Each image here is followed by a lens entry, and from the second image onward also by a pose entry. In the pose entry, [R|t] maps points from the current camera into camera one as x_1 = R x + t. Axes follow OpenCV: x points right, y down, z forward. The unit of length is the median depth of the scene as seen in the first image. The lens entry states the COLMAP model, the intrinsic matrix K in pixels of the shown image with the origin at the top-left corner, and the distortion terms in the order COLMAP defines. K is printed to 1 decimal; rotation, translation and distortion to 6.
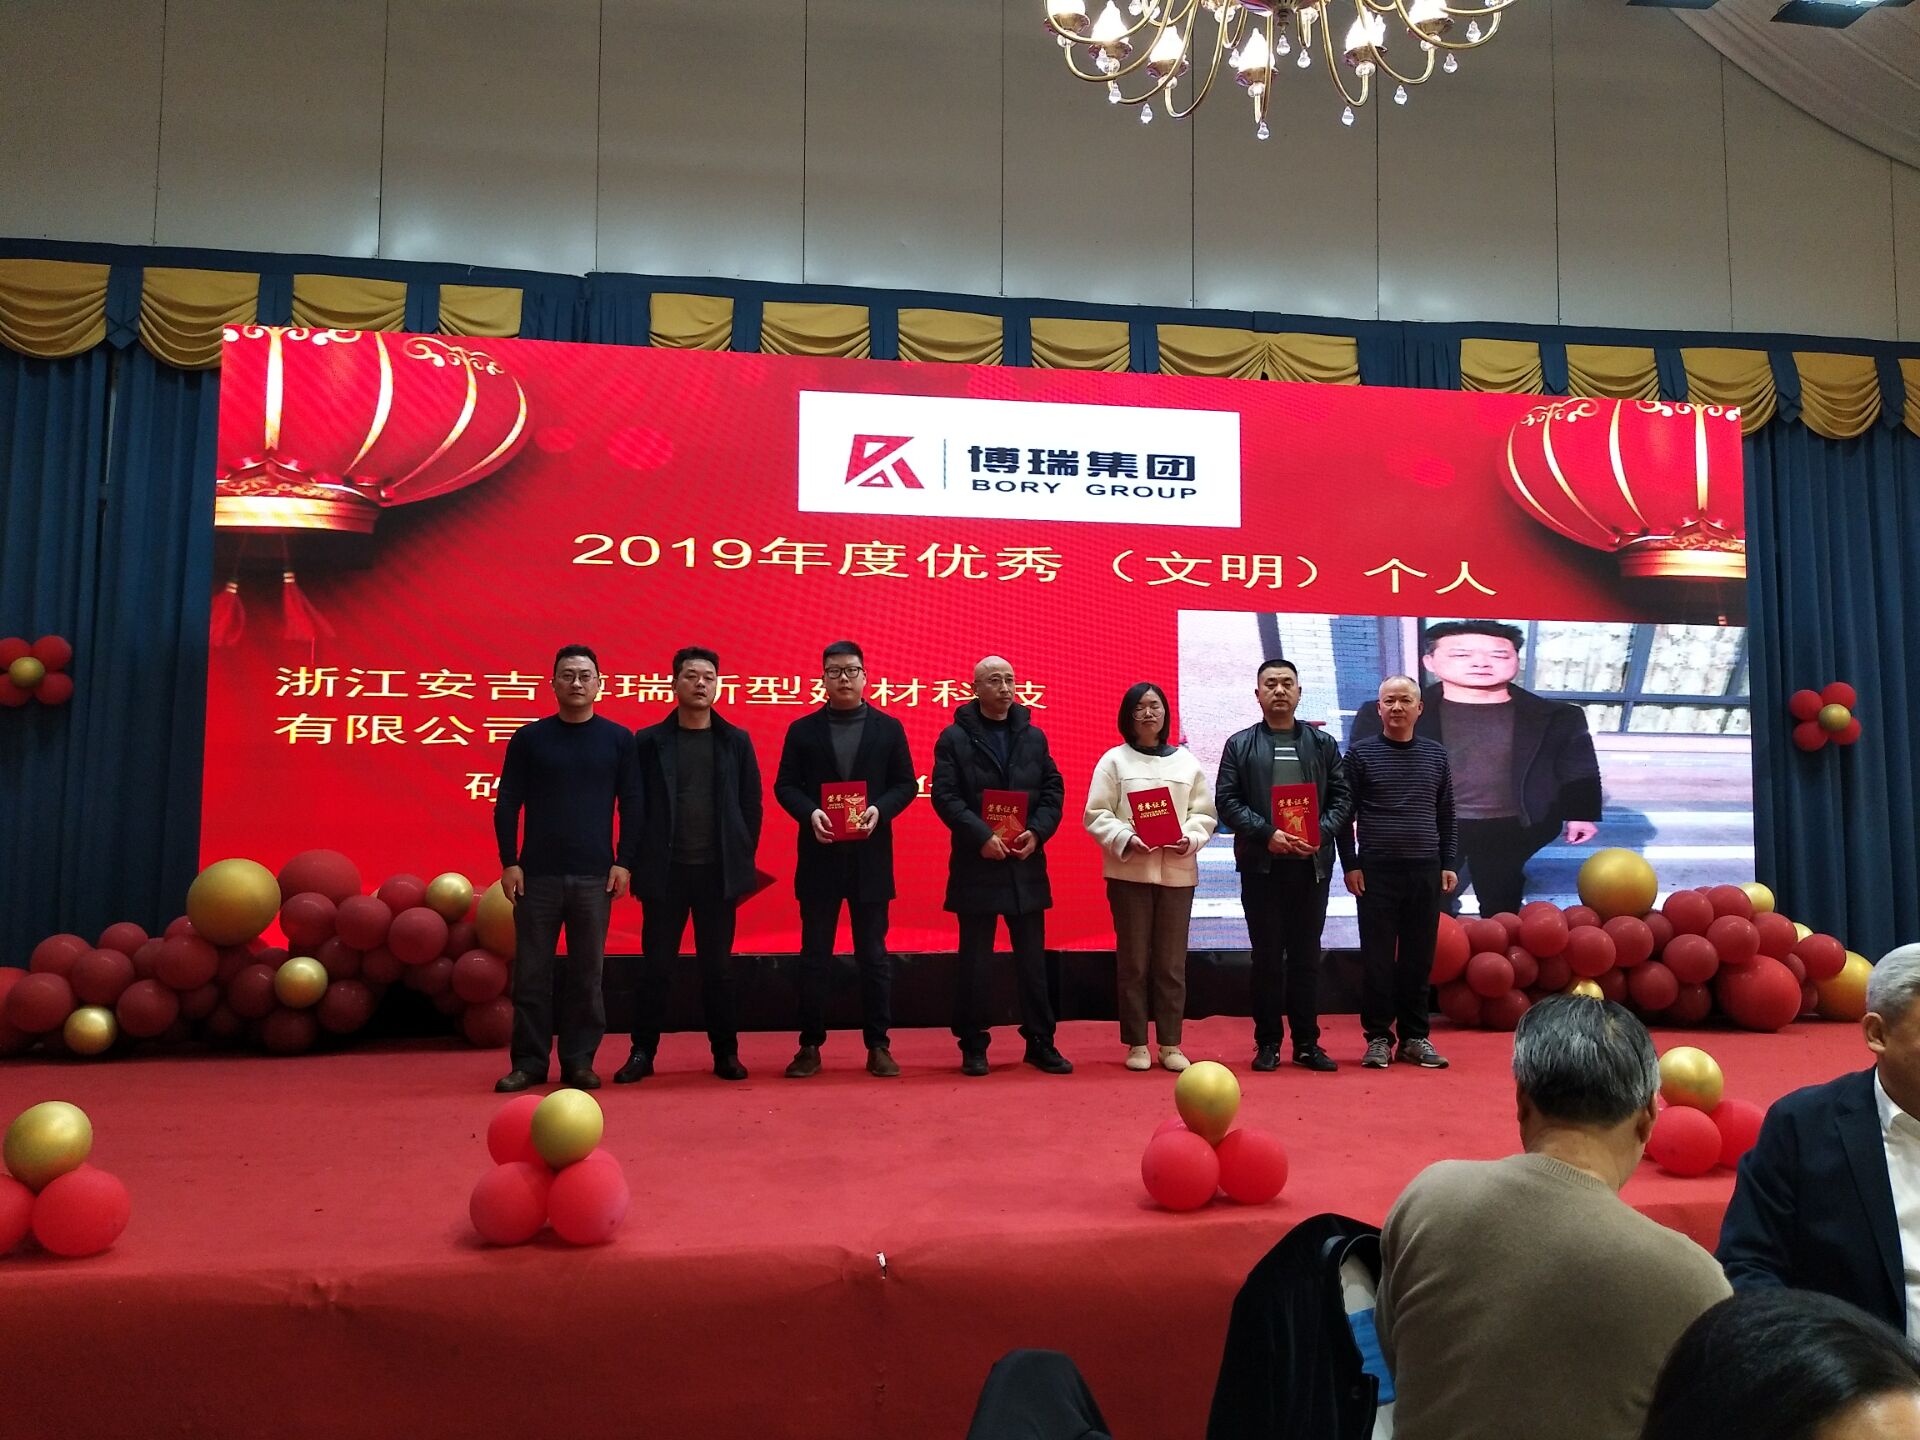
lens RADIAL K [[1472.3, 0, 959.9], [0, 1472.3, 717.4], [0, 0, 1]] dist [0.067528, -0.108030]
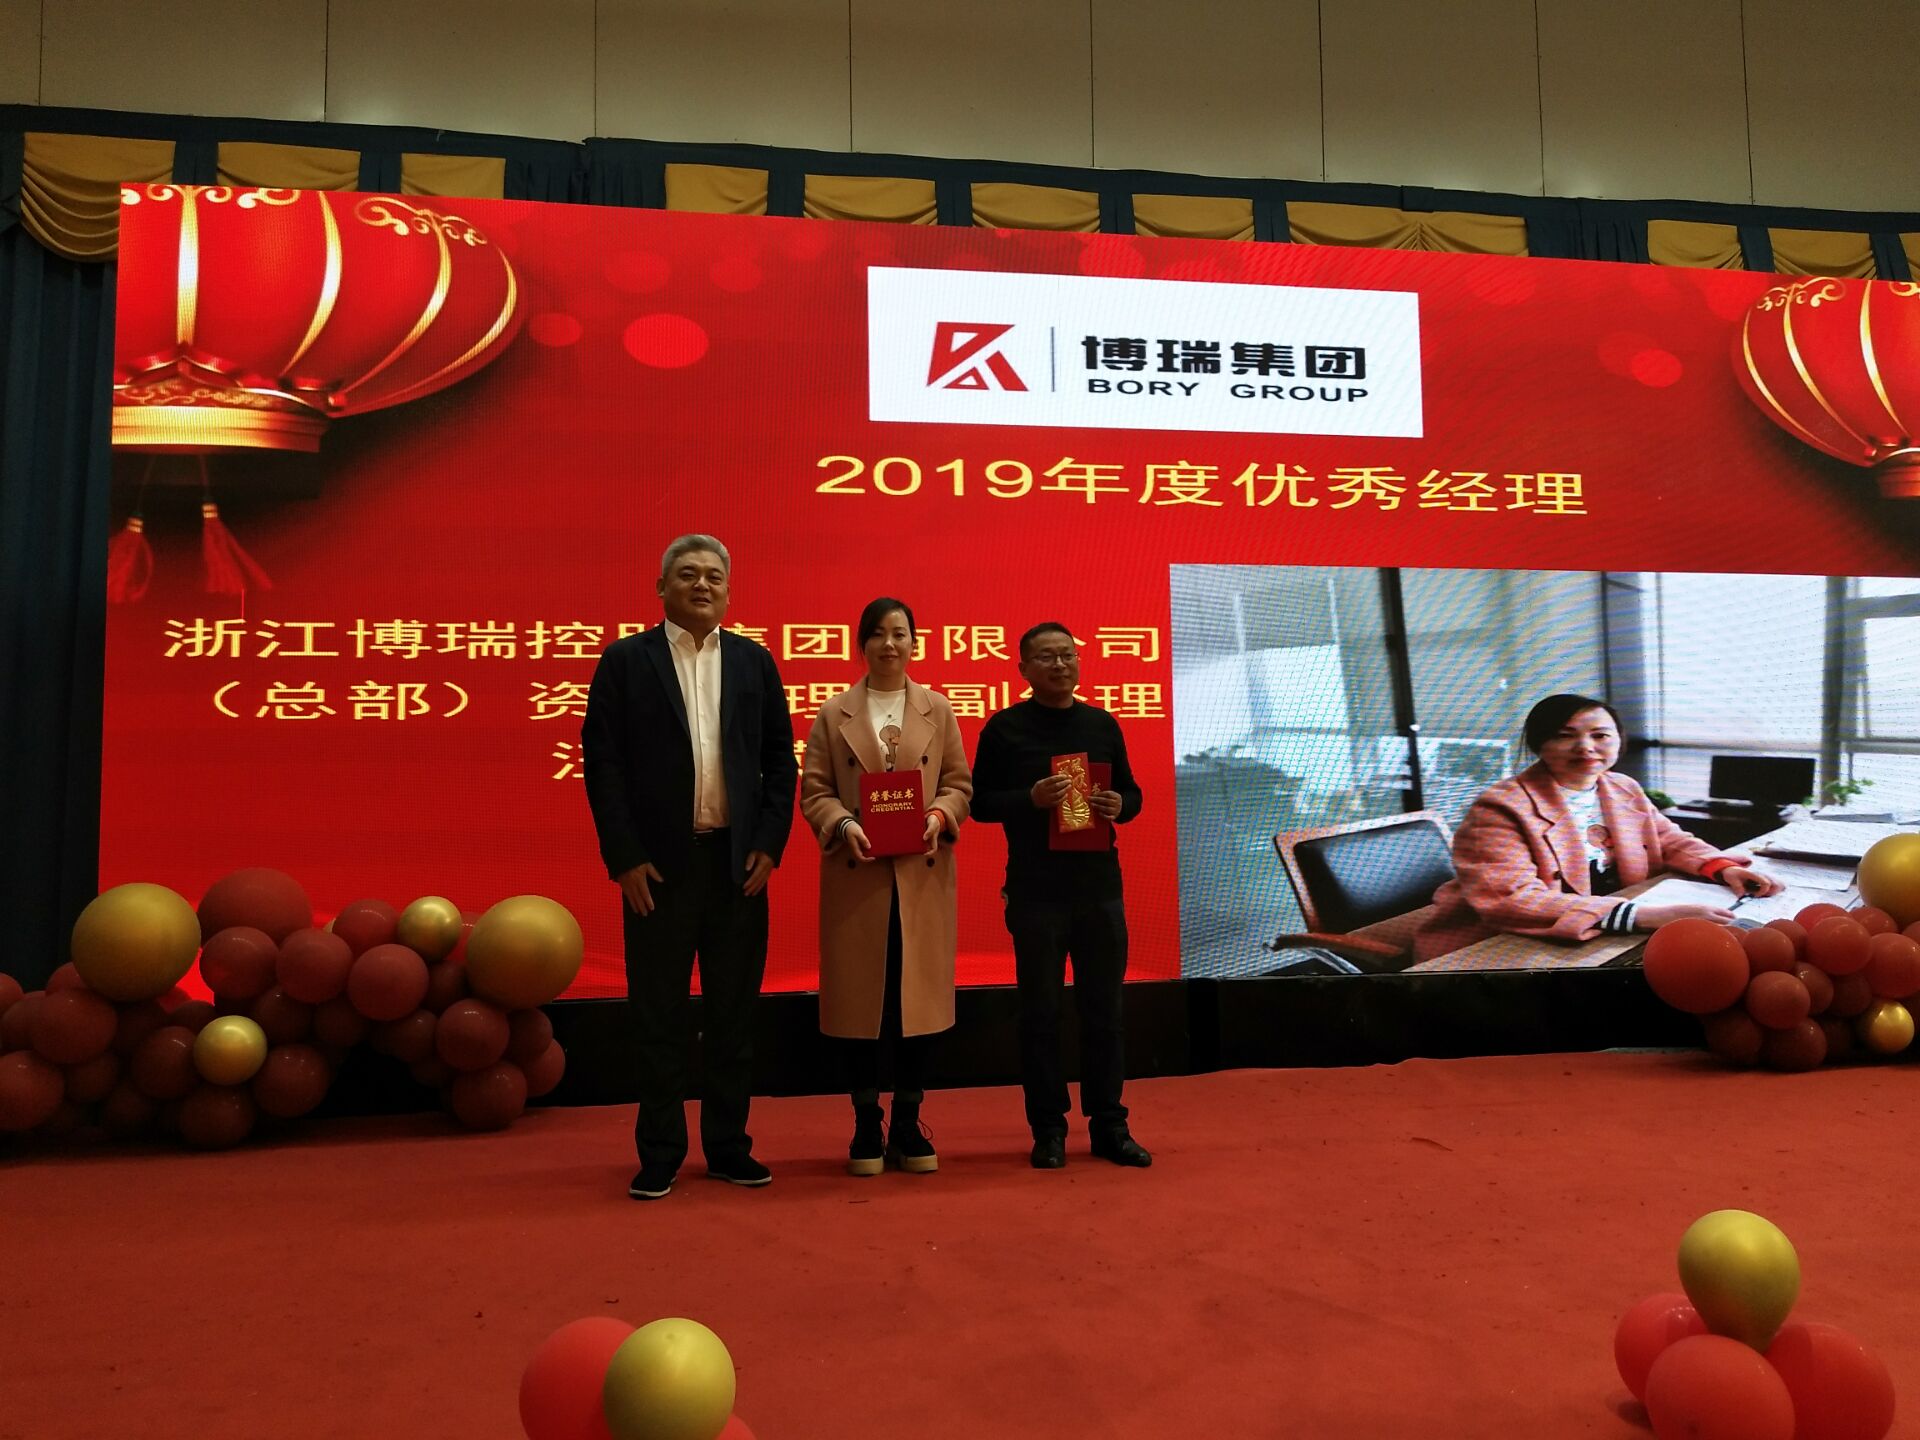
lens RADIAL K [[1472.3, 0, 953.6], [0, 1472.3, 717.0], [0, 0, 1]] dist [0.067528, -0.108030]
pose [[0.999719, -0.017154, 0.016339, -0.078664], [0.017096, 0.999847, 0.003700, 0.013996], [-0.016400, -0.003420, 0.999860, 0.214825]]
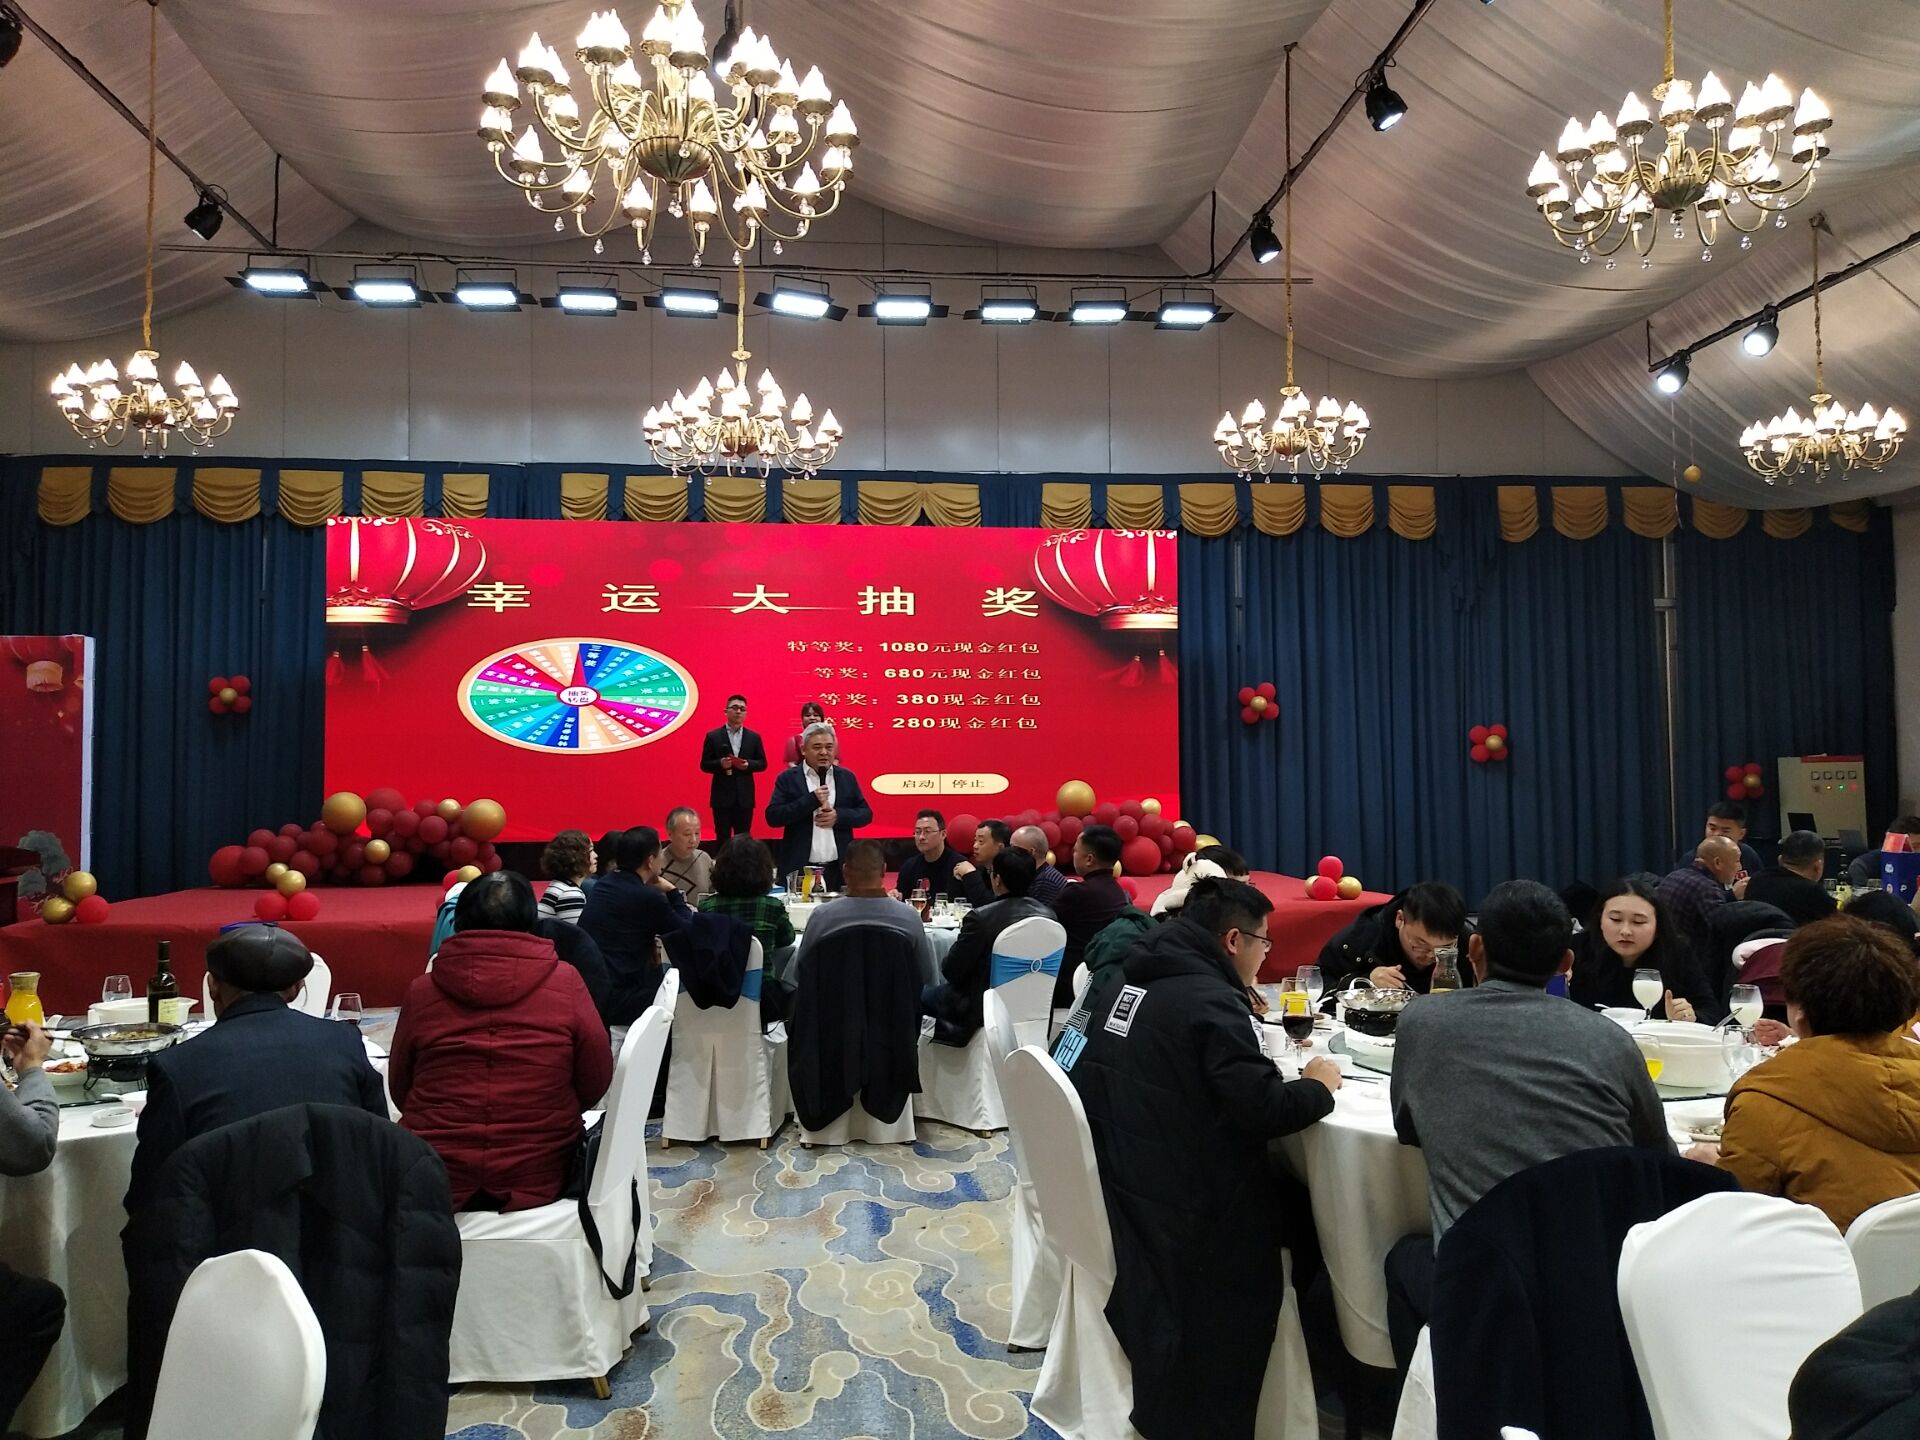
lens RADIAL K [[1472.3, 0, 964.4], [0, 1472.3, 727.5], [0, 0, 1]] dist [0.067528, -0.108030]
pose [[0.999232, -0.011583, -0.037434, 0.370353], [0.013094, 0.999099, 0.040374, -0.054868], [0.036933, -0.040833, 0.998483, -0.839339]]
